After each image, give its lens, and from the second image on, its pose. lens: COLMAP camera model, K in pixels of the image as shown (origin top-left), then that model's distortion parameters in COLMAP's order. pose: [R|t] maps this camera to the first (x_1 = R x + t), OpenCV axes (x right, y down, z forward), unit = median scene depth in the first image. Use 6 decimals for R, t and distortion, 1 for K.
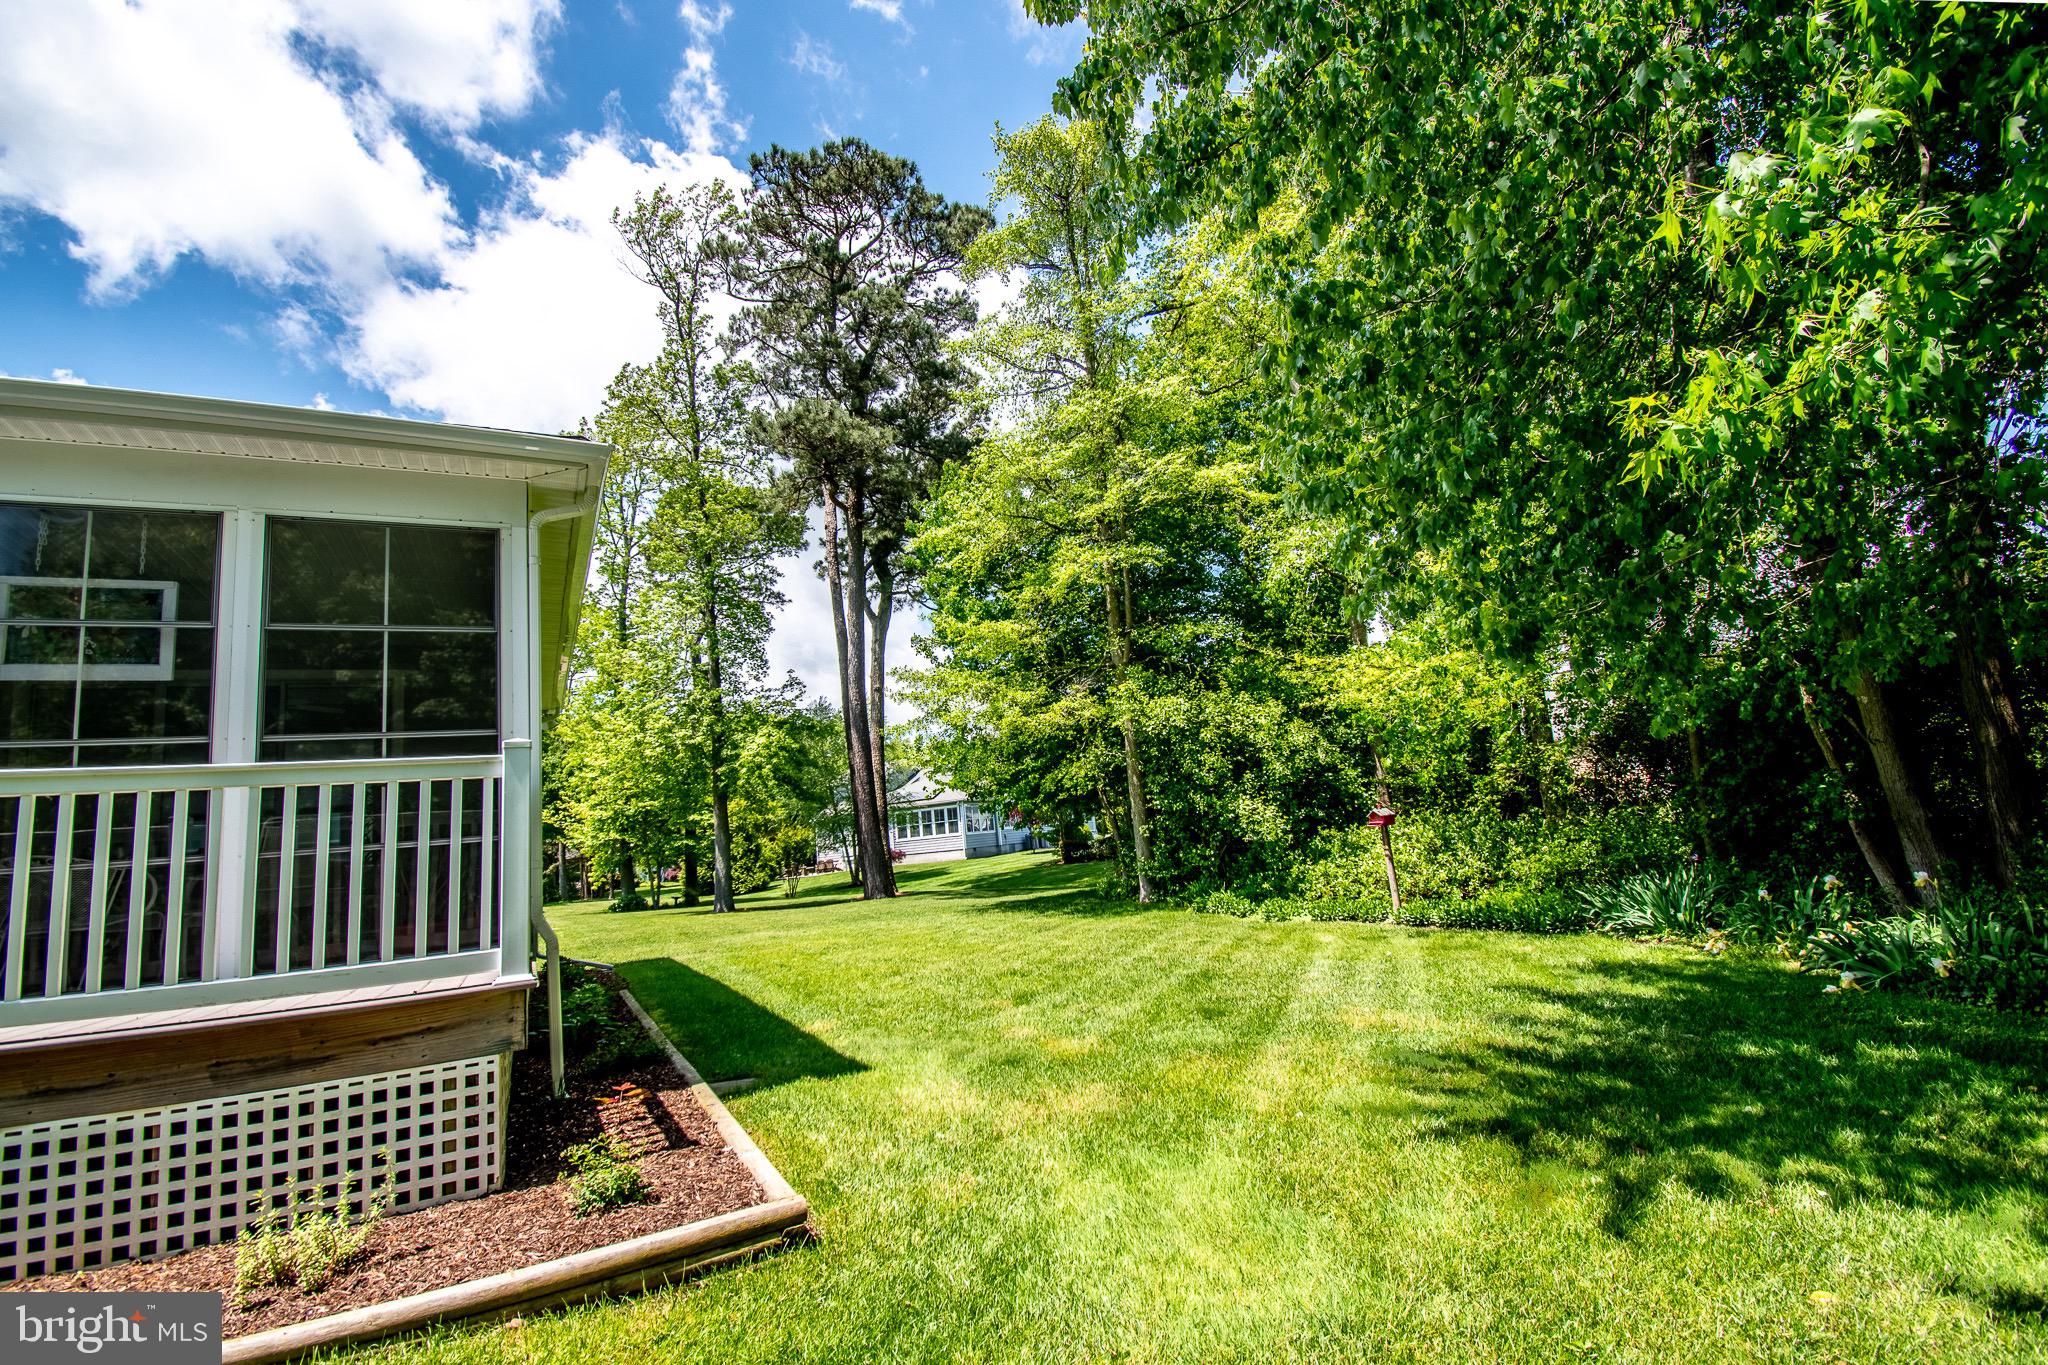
lens RADIAL K [[919.8, 0, 1033.1], [0, 919.8, 681.6], [0, 0, 1]] dist [0.003029, 0.000017]
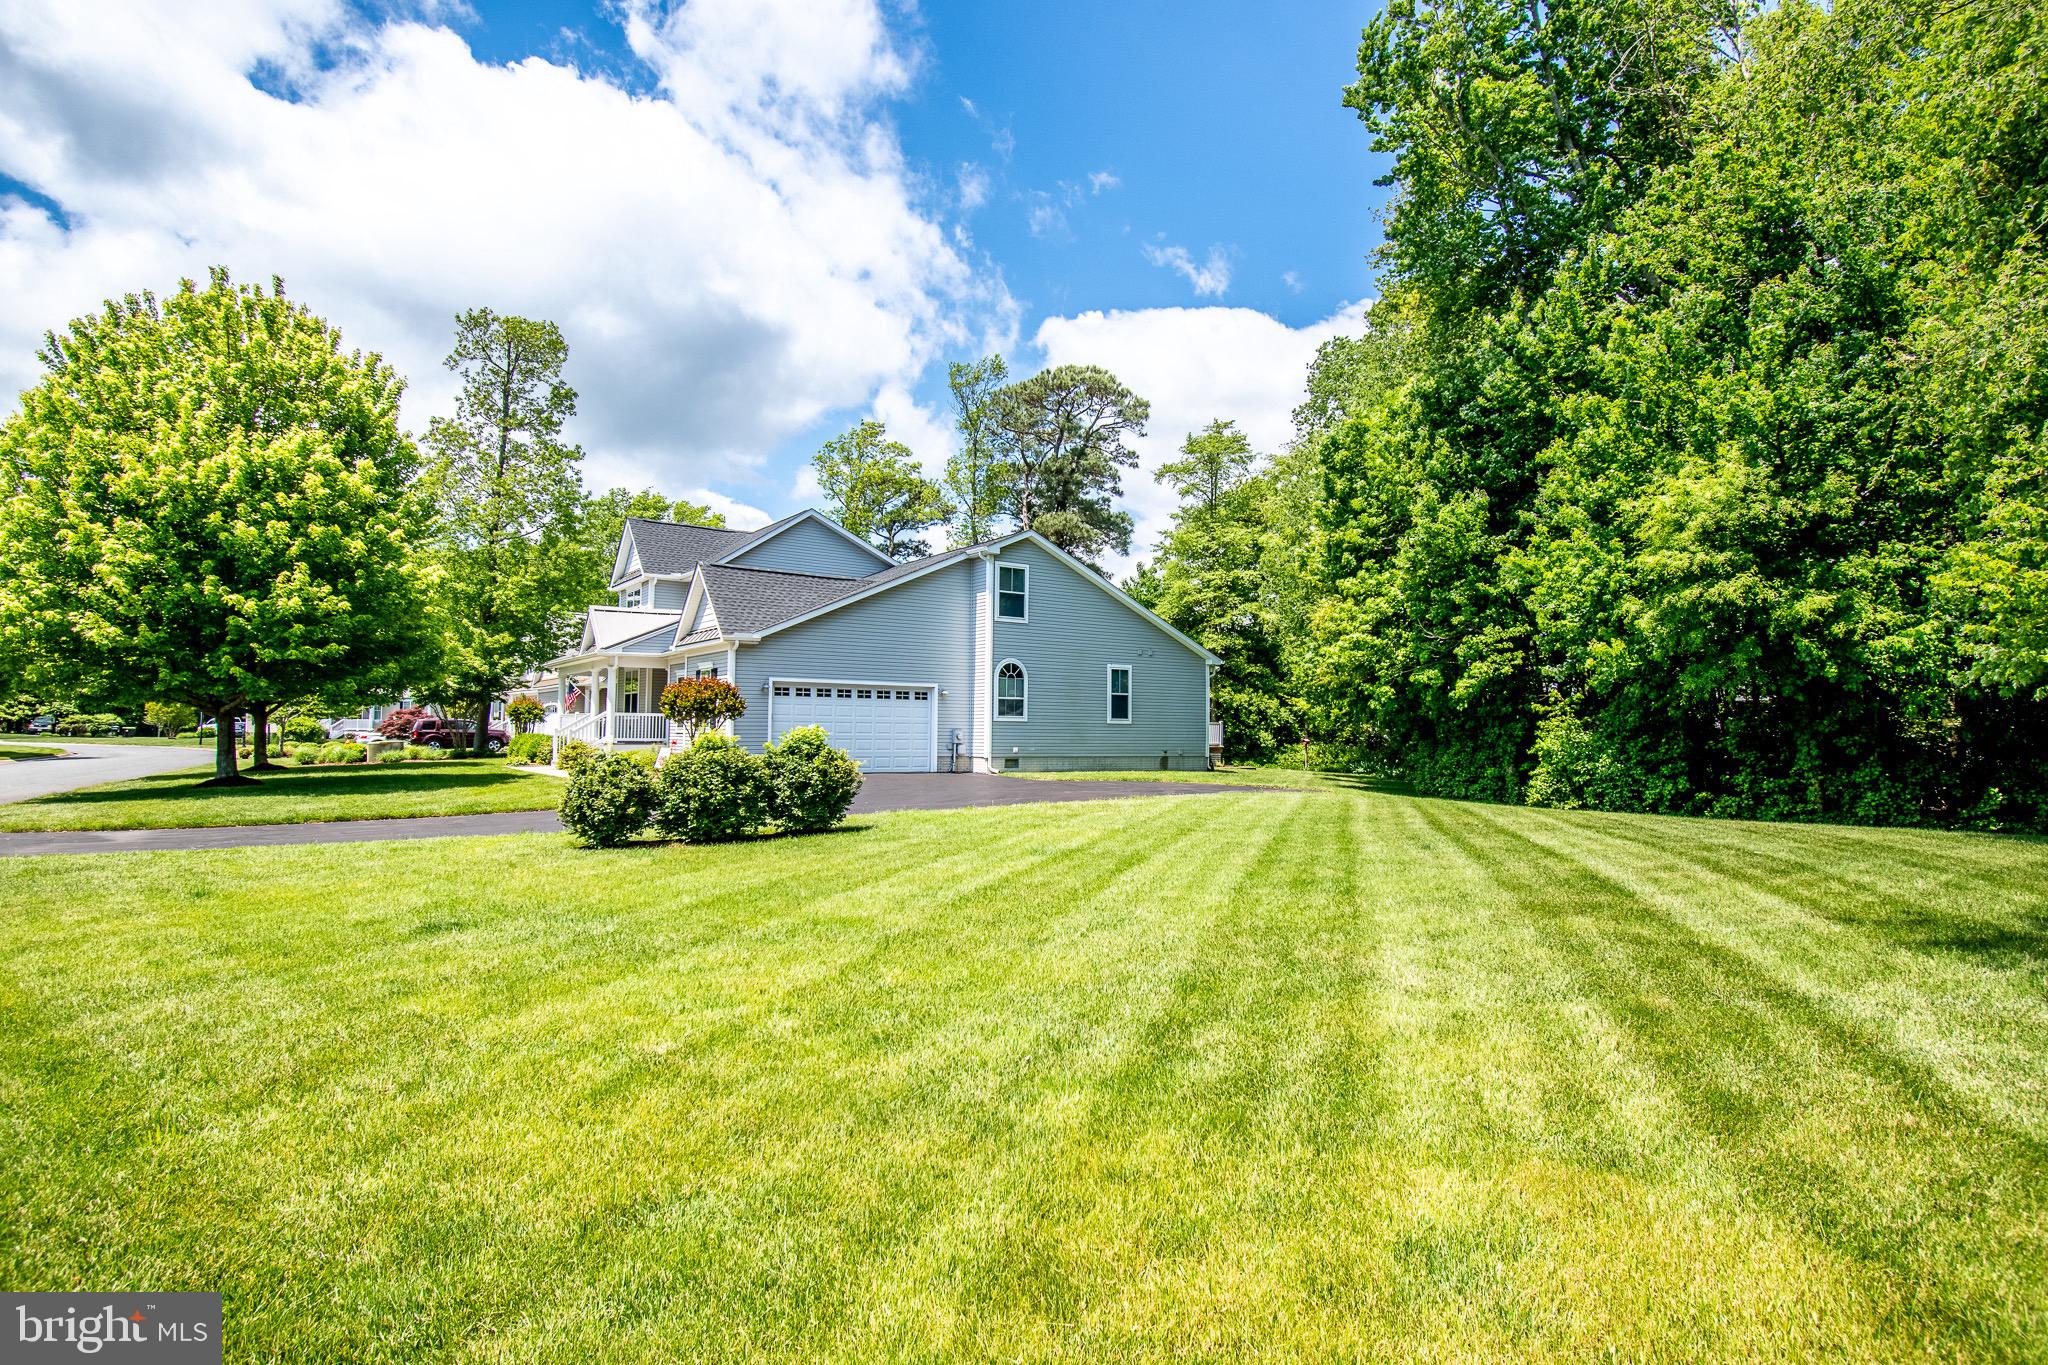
lens RADIAL K [[1109.1, 0, 1021.5], [0, 1109.1, 689.7], [0, 0, 1]] dist [-0.003692, -0.000218]
pose [[0.987403, 0.107231, 0.116349, -0.929103], [-0.120602, 0.986050, 0.114721, -0.309633], [-0.102424, -0.127307, 0.986561, -2.341106]]
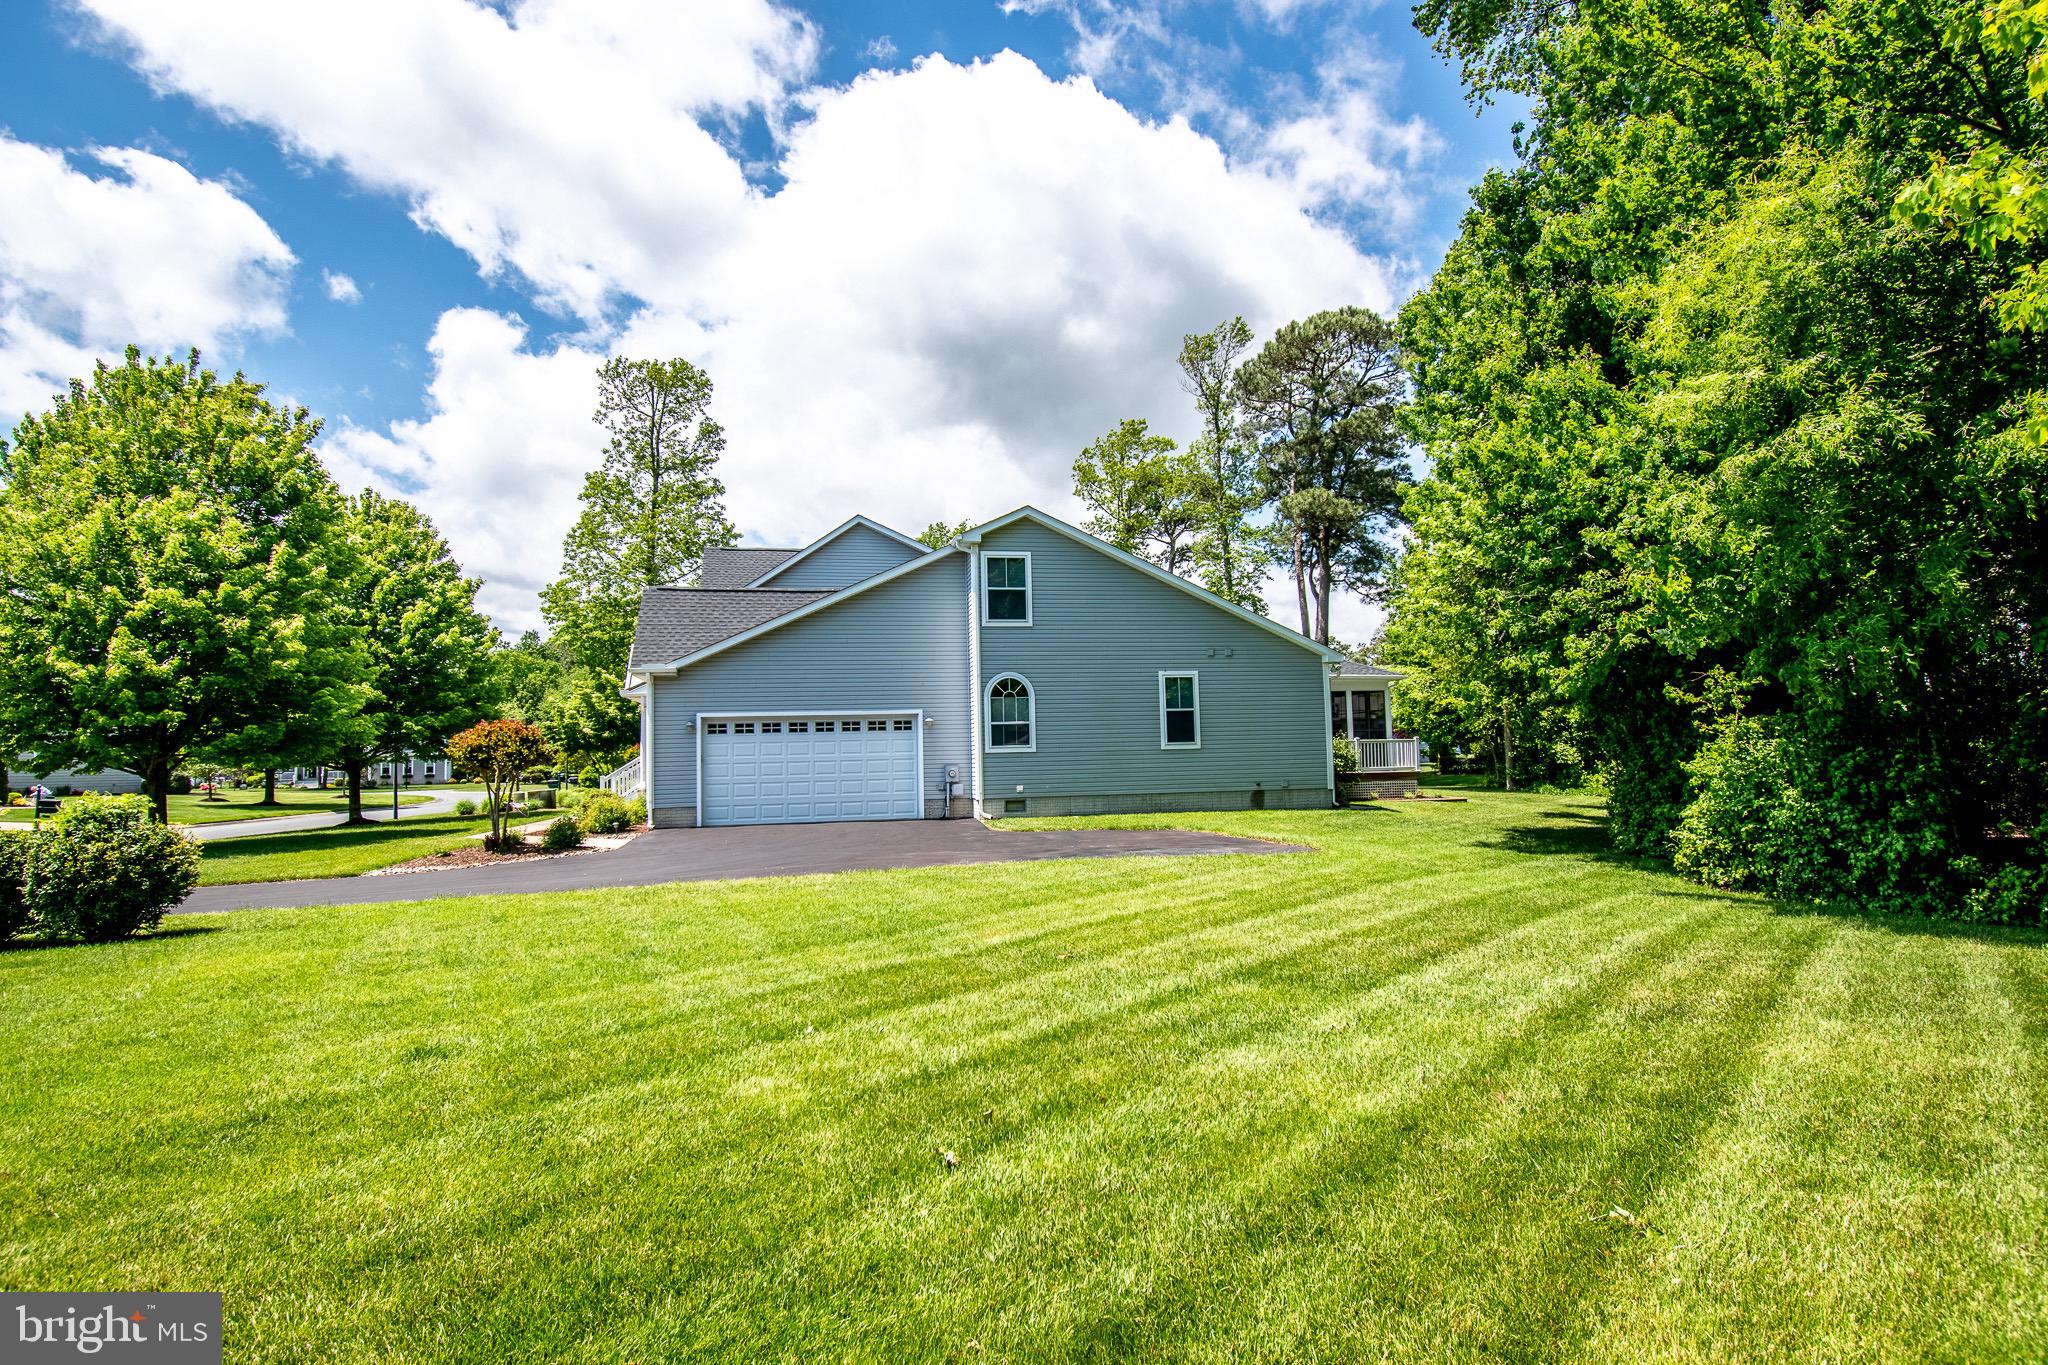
lens RADIAL K [[1119.7, 0, 1017.8], [0, 1119.7, 714.0], [0, 0, 1]] dist [-0.023008, -0.000080]
pose [[0.954639, 0.057454, -0.292171, -0.231949], [-0.014743, 0.989125, 0.146334, -0.308059], [0.297401, -0.135388, 0.945104, -1.859064]]
